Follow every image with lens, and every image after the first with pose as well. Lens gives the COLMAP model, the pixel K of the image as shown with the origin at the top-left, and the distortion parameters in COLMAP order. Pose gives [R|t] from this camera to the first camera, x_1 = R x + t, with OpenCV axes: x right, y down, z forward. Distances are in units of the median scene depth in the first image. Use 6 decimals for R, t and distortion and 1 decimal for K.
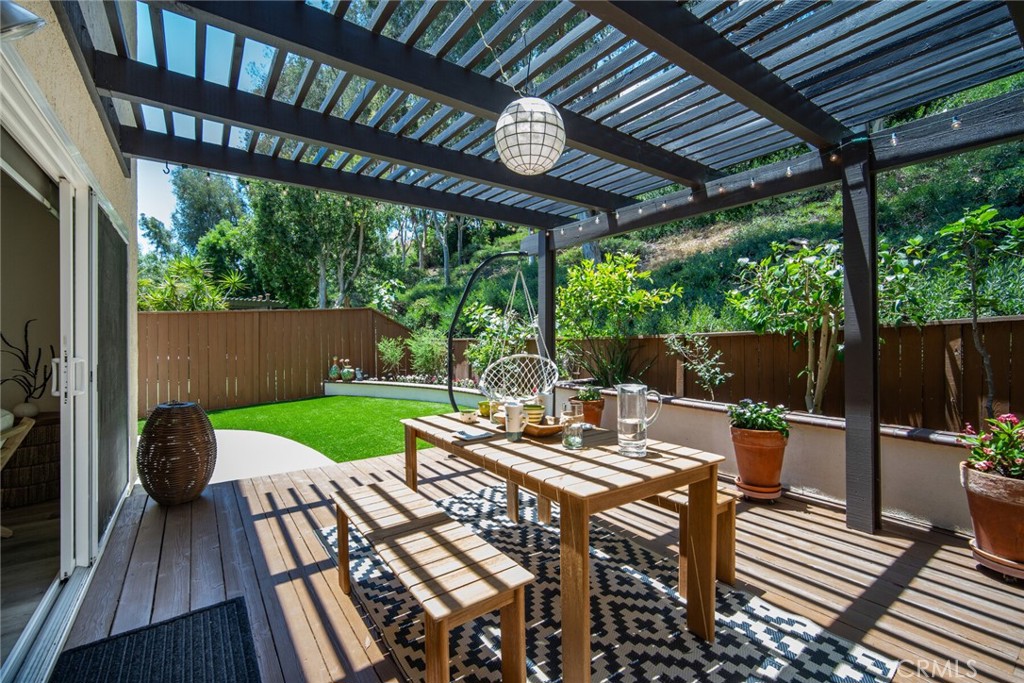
lens RADIAL K [[446.8, 0, 512.0], [0, 446.8, 341.5], [0, 0, 1]] dist [-0.008764, 0.001182]
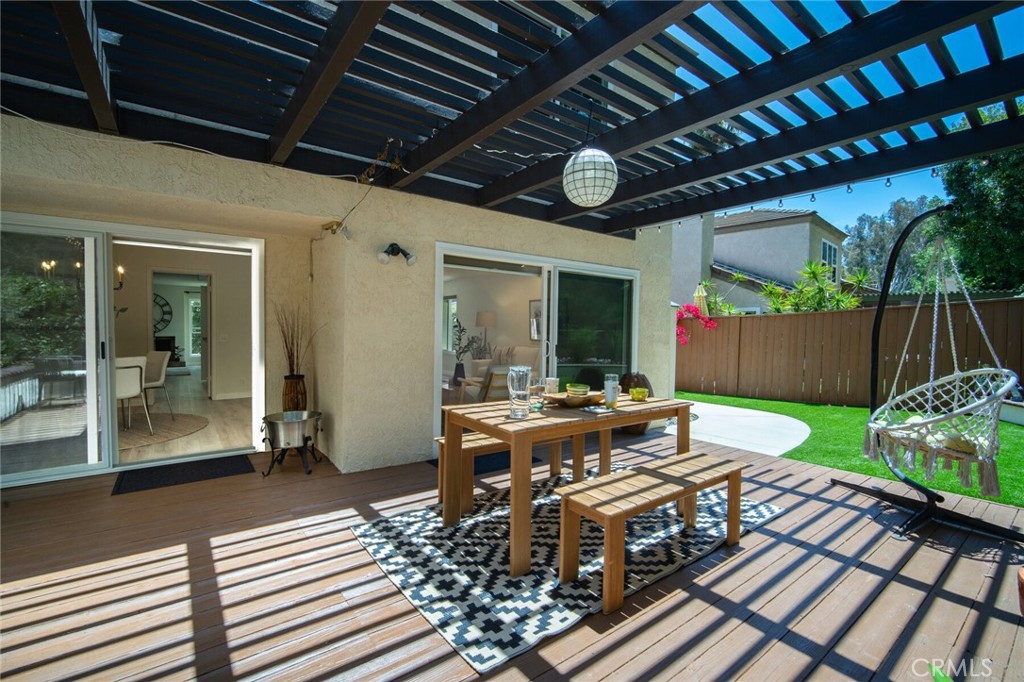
lens RADIAL K [[446.8, 0, 512.0], [0, 446.8, 341.0], [0, 0, 1]] dist [-0.008764, 0.001182]
pose [[0.019126, 0.022069, -0.999574, 1.010096], [-0.017784, 0.999606, 0.021729, -0.015104], [0.999659, 0.017361, 0.019511, 0.570913]]
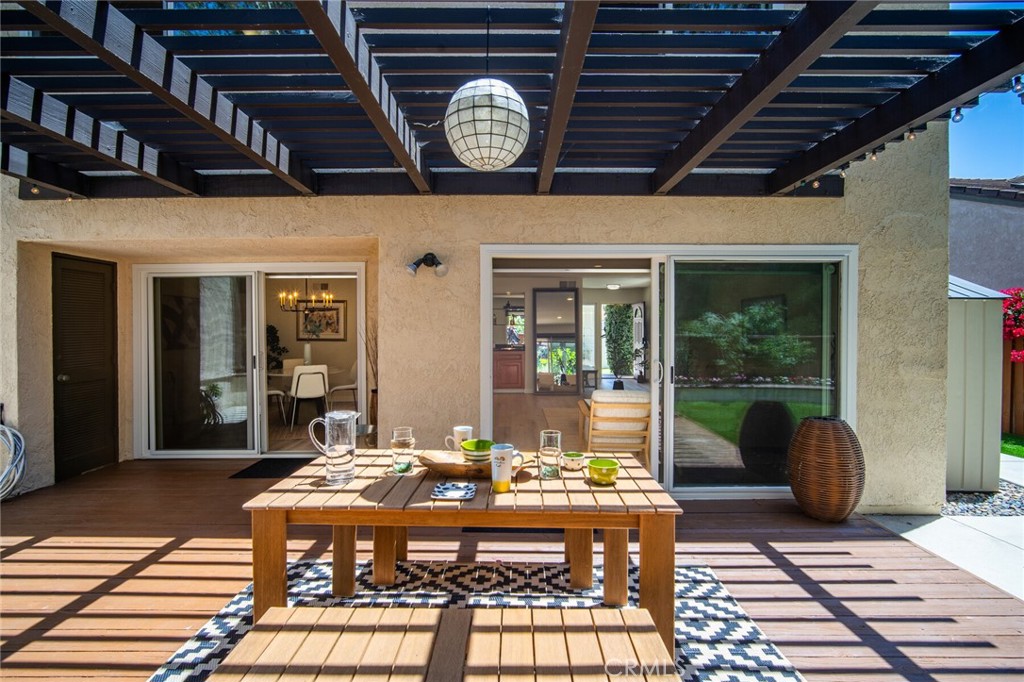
lens RADIAL K [[440.6, 0, 523.7], [0, 440.6, 340.6], [0, 0, 1]] dist [-0.010840, 0.000382]
pose [[-0.580300, 0.005549, -0.814384, 0.492277], [-0.006115, 0.999919, 0.011170, -0.047862], [0.814380, 0.011462, -0.580219, 1.154441]]
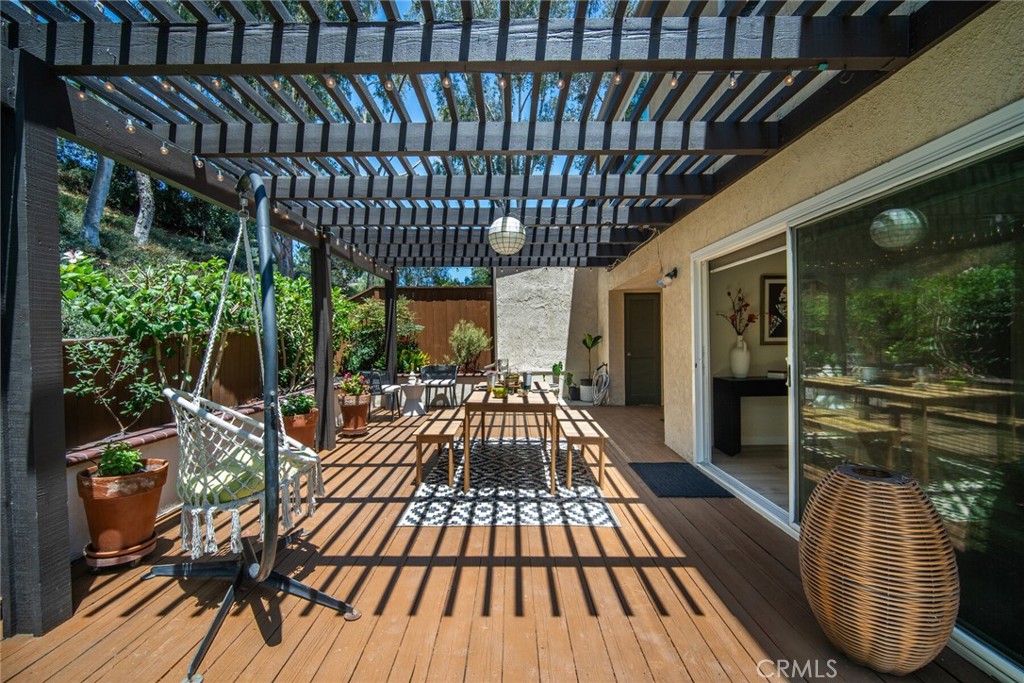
lens RADIAL K [[446.8, 0, 512.0], [0, 446.8, 341.5], [0, 0, 1]] dist [-0.008764, 0.001182]
pose [[-0.815278, -0.003620, 0.579059, -0.810048], [0.005485, 0.999887, 0.013974, -0.030765], [-0.579044, 0.014568, -0.815166, 1.910272]]
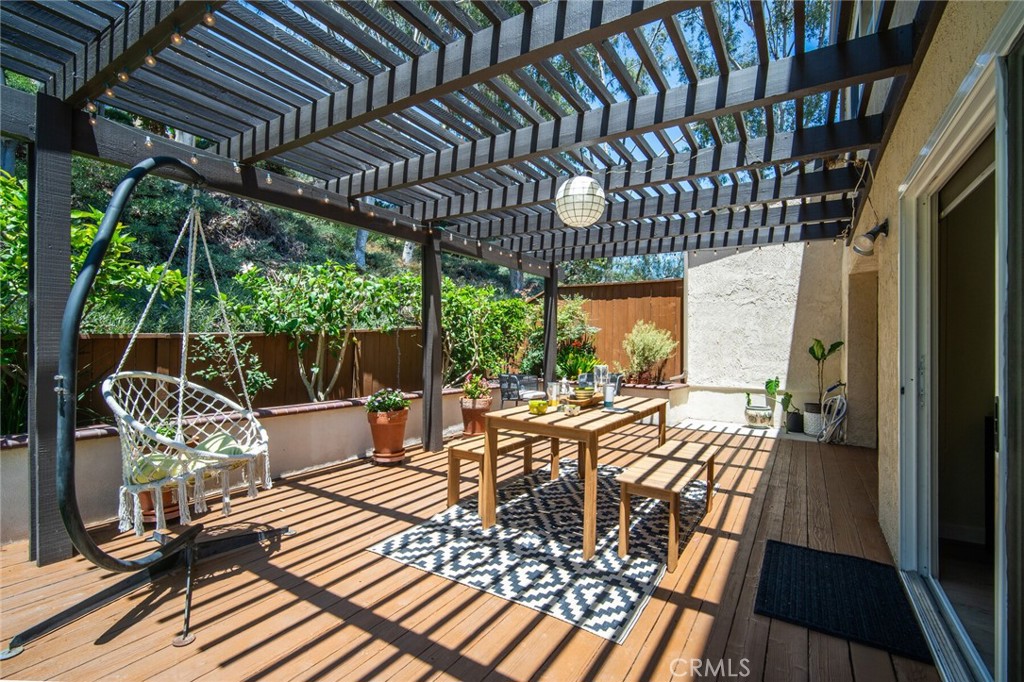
lens RADIAL K [[467.1, 0, 513.0], [0, 467.1, 344.2], [0, 0, 1]] dist [-0.006874, -0.000175]
pose [[-0.380879, -0.008853, 0.924582, -0.957571], [-0.010937, 0.999927, 0.005069, -0.007914], [-0.924560, -0.008182, -0.380949, 1.332853]]
